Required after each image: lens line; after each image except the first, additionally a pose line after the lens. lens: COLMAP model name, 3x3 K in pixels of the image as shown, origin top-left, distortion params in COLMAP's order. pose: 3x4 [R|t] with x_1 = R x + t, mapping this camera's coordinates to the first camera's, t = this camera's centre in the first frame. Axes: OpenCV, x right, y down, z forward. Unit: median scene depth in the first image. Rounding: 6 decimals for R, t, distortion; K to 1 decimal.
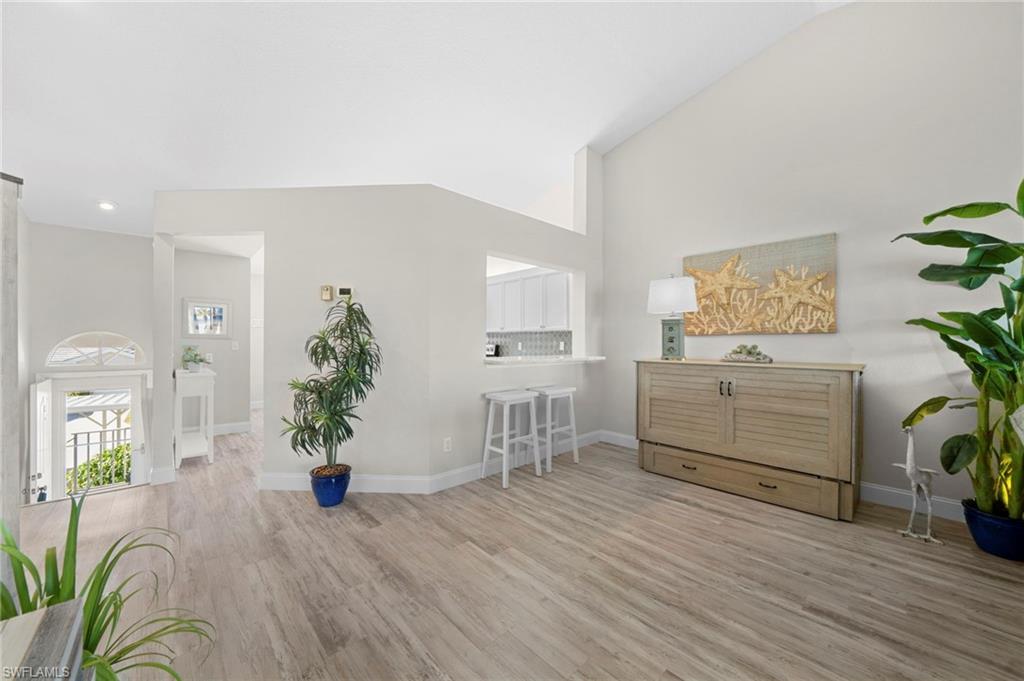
lens RADIAL K [[361.5, 0, 496.9], [0, 361.5, 340.6], [0, 0, 1]] dist [-0.021985, 0.000028]
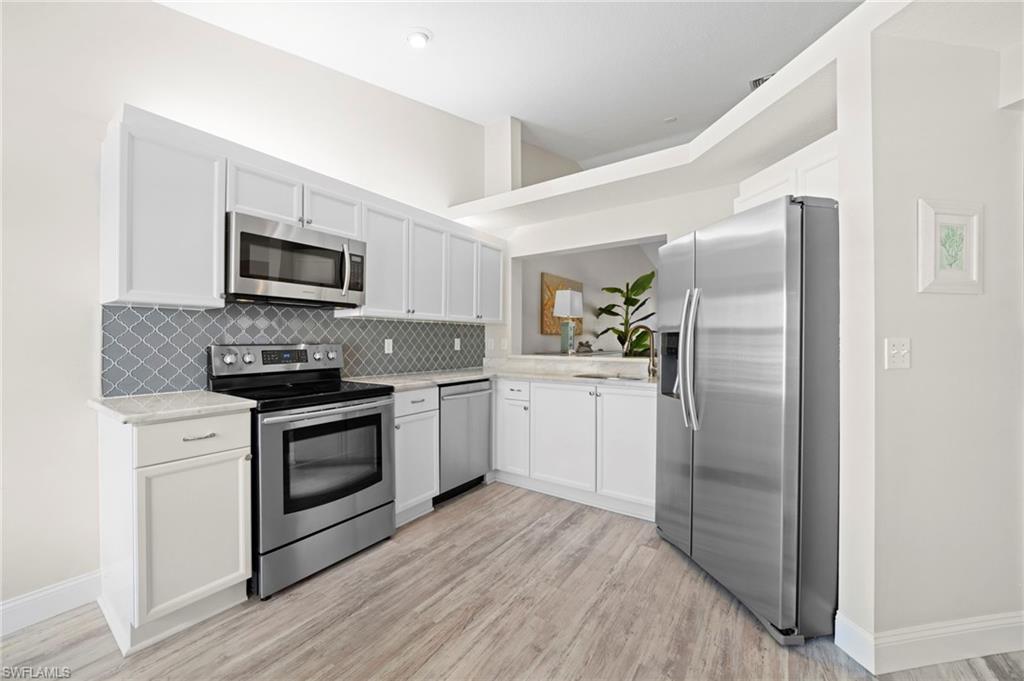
lens RADIAL K [[390.9, 0, 510.0], [0, 390.9, 342.2], [0, 0, 1]] dist [-0.001576, -0.000006]
pose [[-0.241111, -0.006966, 0.970472, -0.597249], [-0.008574, 0.999951, 0.005048, 0.005812], [-0.970460, -0.007103, -0.241159, 1.085494]]
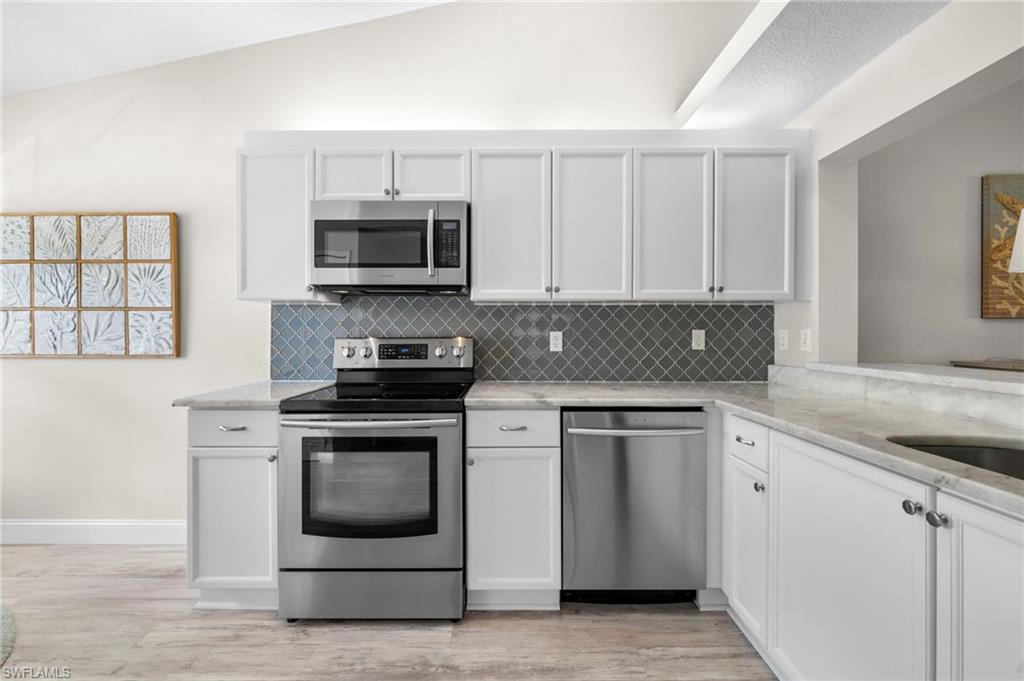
lens RADIAL K [[421.8, 0, 509.0], [0, 421.8, 332.0], [0, 0, 1]] dist [0.001562, -0.000067]
pose [[0.658185, -0.002857, 0.752851, -0.332803], [-0.003574, 0.999970, 0.006919, 0.003353], [-0.752848, -0.007245, 0.658155, 0.843029]]
